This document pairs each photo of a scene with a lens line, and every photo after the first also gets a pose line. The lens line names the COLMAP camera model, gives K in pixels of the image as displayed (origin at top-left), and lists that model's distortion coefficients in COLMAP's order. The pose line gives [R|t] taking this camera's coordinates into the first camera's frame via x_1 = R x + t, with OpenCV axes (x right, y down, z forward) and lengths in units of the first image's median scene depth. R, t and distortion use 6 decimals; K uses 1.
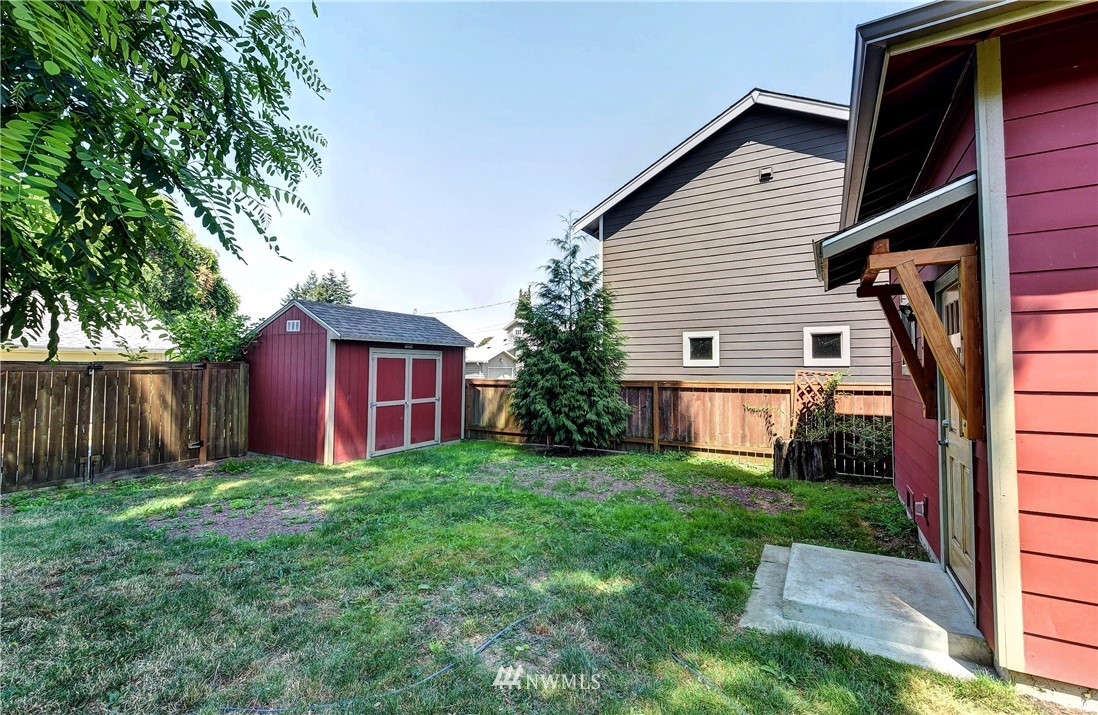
lens RADIAL K [[473.6, 0, 552.3], [0, 473.6, 353.4], [0, 0, 1]] dist [0.004488, -0.002966]
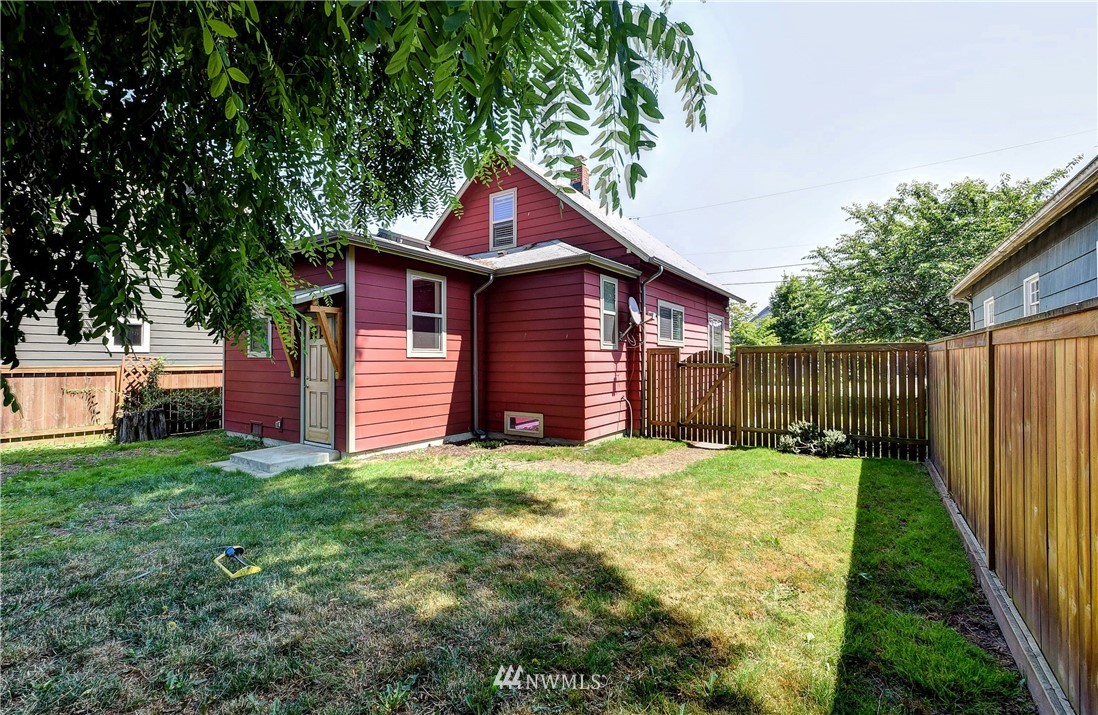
lens RADIAL K [[473.6, 0, 551.7], [0, 473.6, 357.6], [0, 0, 1]] dist [0.004488, -0.002966]
pose [[0.067759, 0.006664, 0.997679, -0.592221], [-0.037041, 0.999305, -0.004159, 0.007429], [-0.997014, -0.036673, 0.067959, -0.138289]]
